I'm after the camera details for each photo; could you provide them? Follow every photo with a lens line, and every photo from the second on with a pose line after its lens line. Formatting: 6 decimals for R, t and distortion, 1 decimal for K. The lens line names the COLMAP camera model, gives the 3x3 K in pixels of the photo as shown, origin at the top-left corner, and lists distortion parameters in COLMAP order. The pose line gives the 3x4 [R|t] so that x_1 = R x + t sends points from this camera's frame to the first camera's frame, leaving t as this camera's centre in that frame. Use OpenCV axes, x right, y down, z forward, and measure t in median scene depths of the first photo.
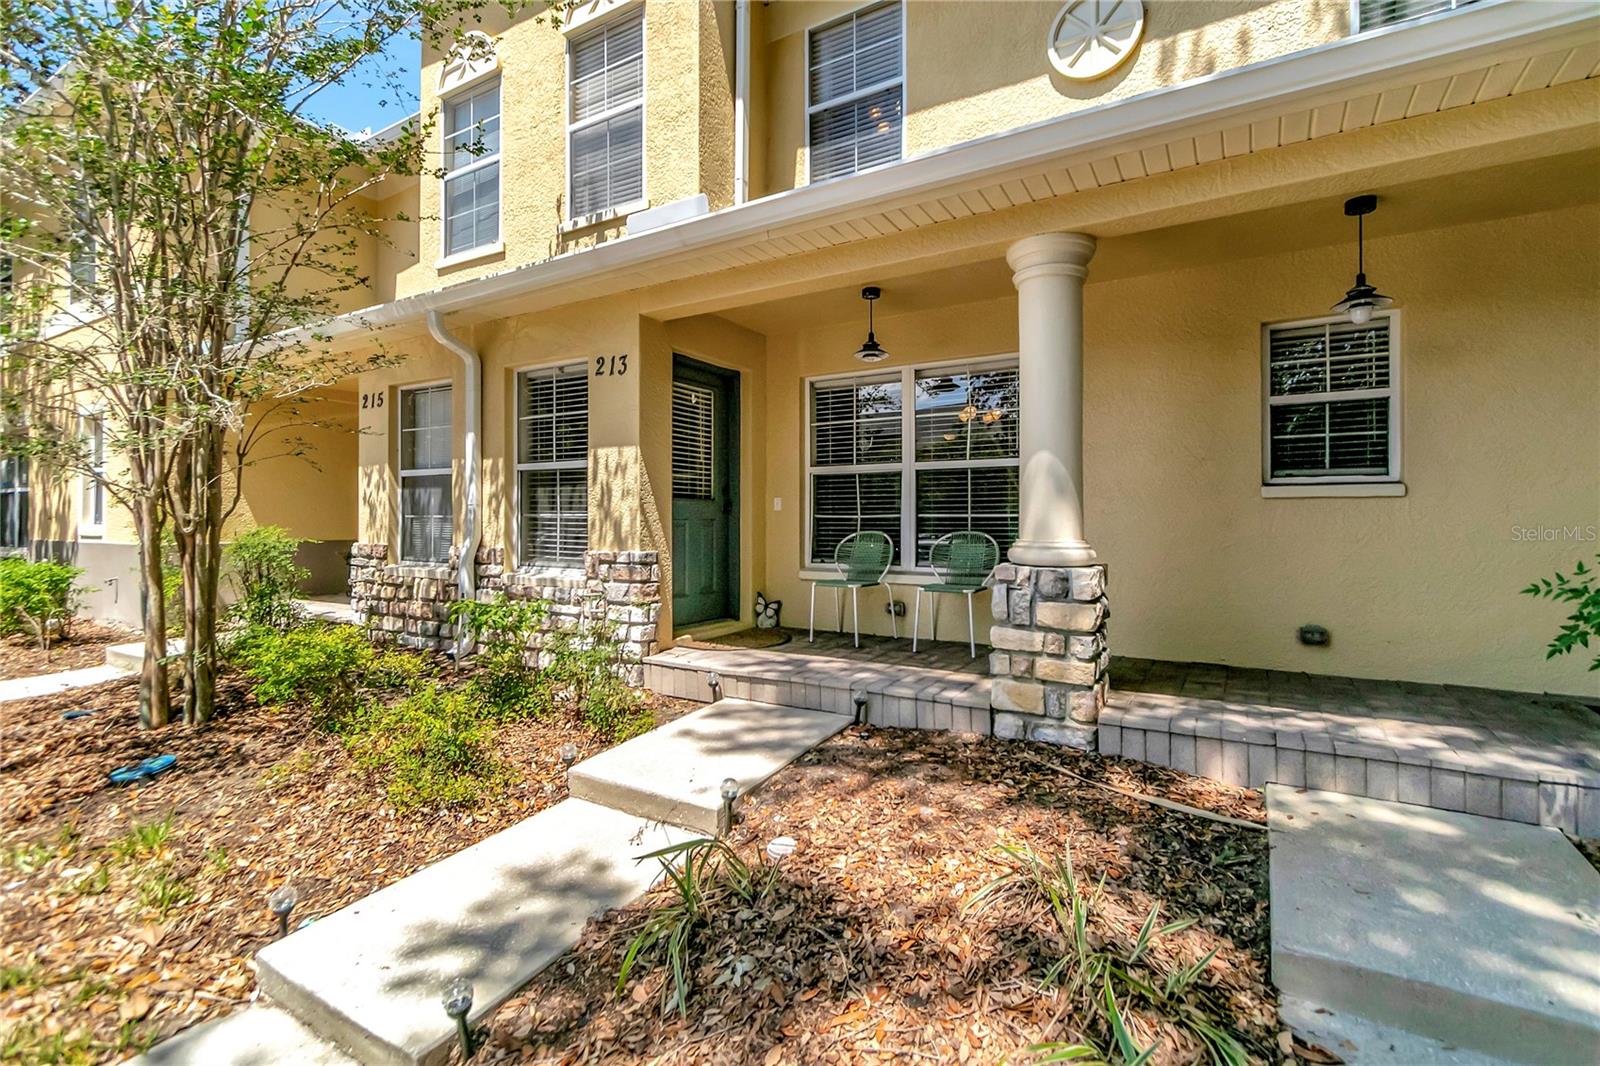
lens RADIAL K [[751.9, 0, 800.0], [0, 751.9, 533.0], [0, 0, 1]] dist [0.000233, -0.000004]
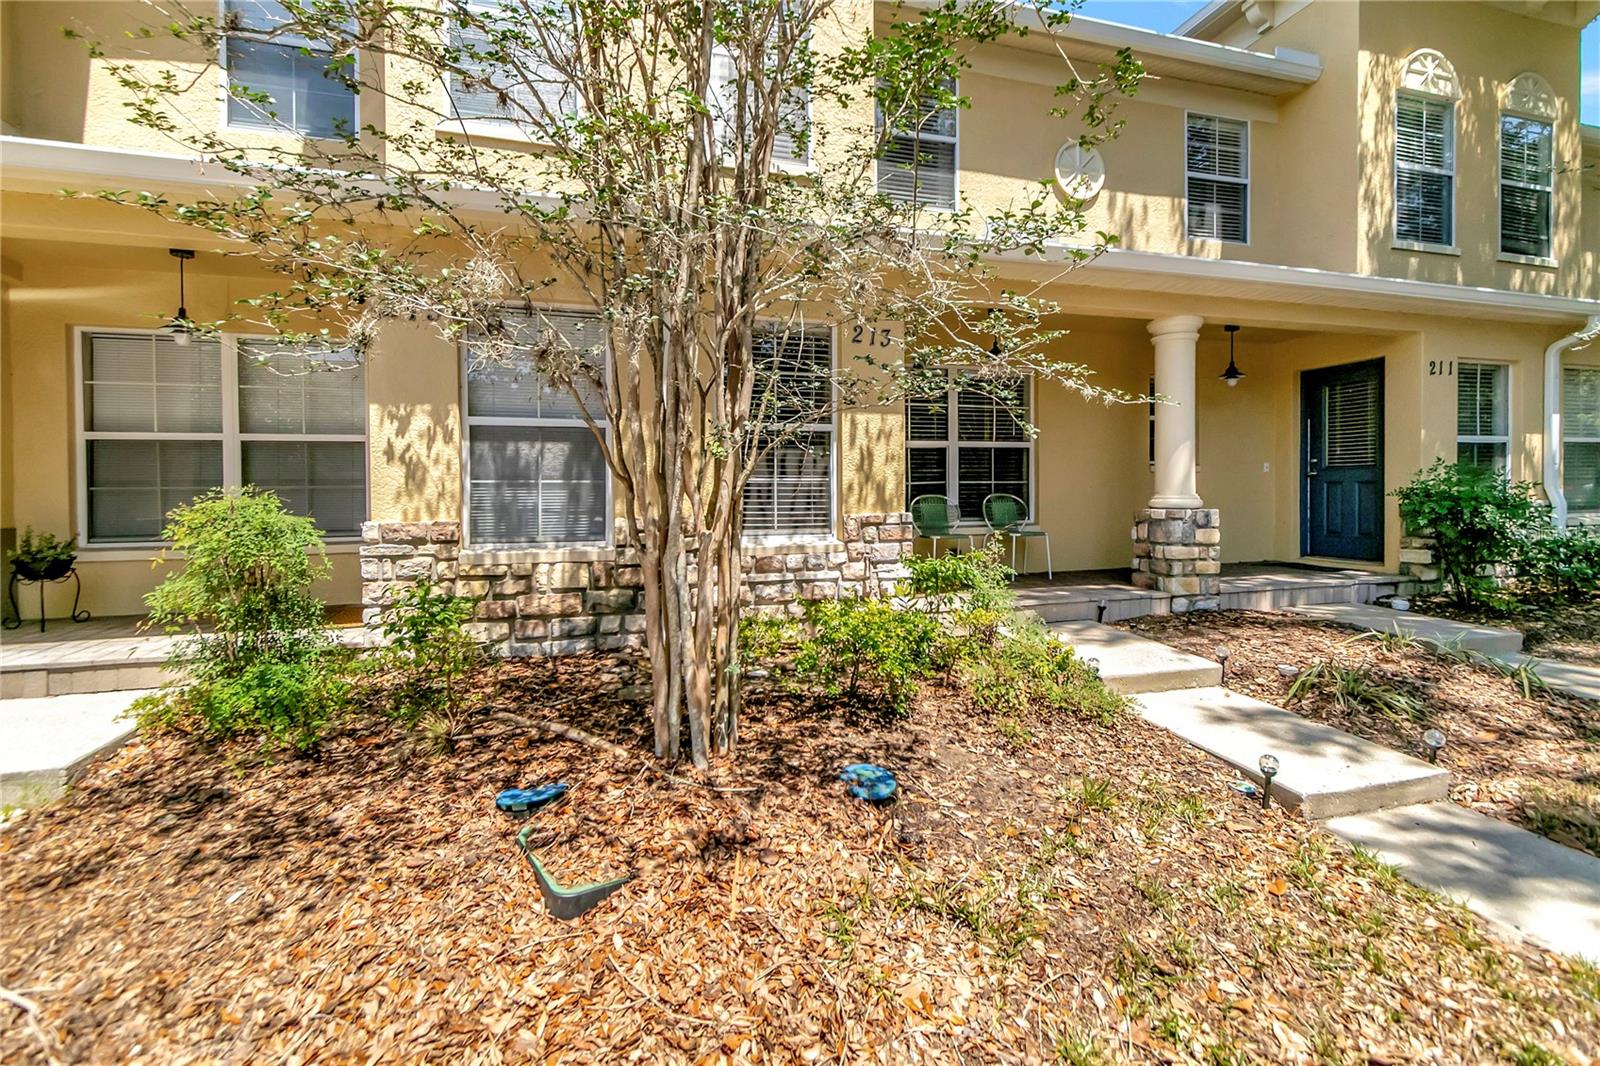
lens RADIAL K [[747.4, 0, 804.5], [0, 747.4, 529.8], [0, 0, 1]] dist [-0.002017, -0.000119]
pose [[0.653991, -0.041605, 0.755358, -1.063174], [0.023428, 0.999122, 0.034747, 0.008246], [-0.756140, -0.005027, 0.654391, 0.378076]]
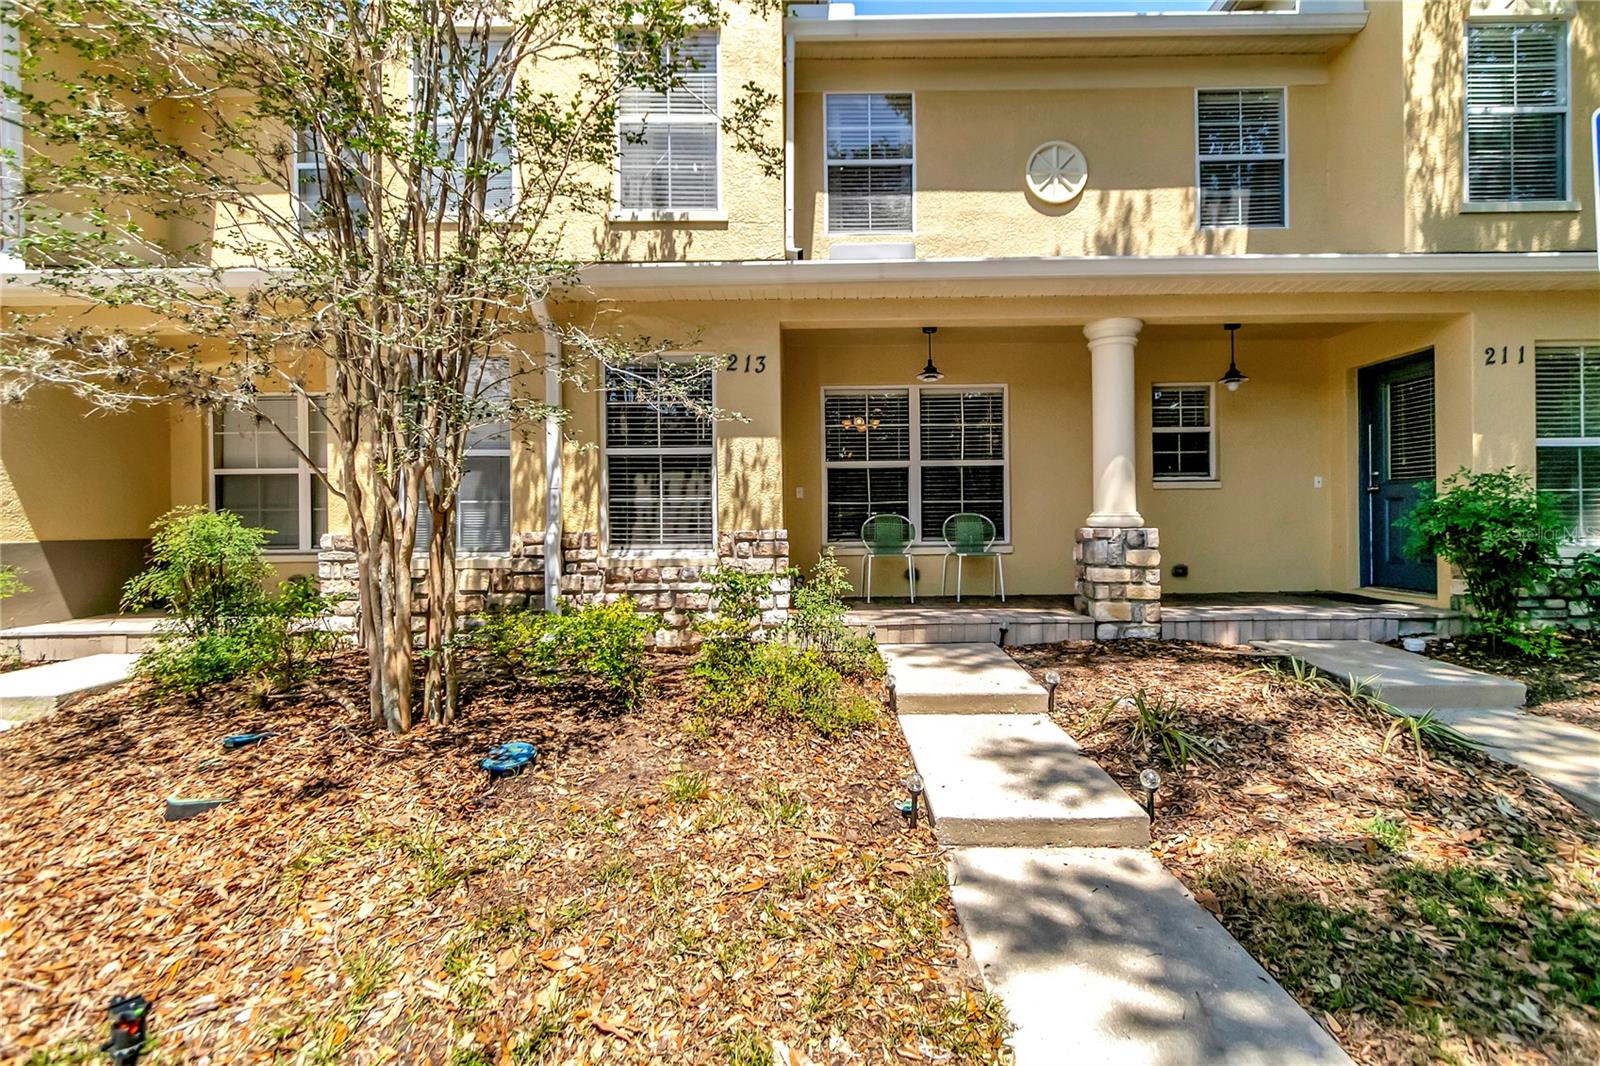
lens RADIAL K [[732.1, 0, 810.0], [0, 732.1, 543.5], [0, 0, 1]] dist [0.002102, -0.000304]
pose [[0.849280, -0.024212, 0.527387, -0.721043], [0.019492, 0.999705, 0.014507, 0.028659], [-0.527582, -0.002041, 0.849501, 0.028674]]
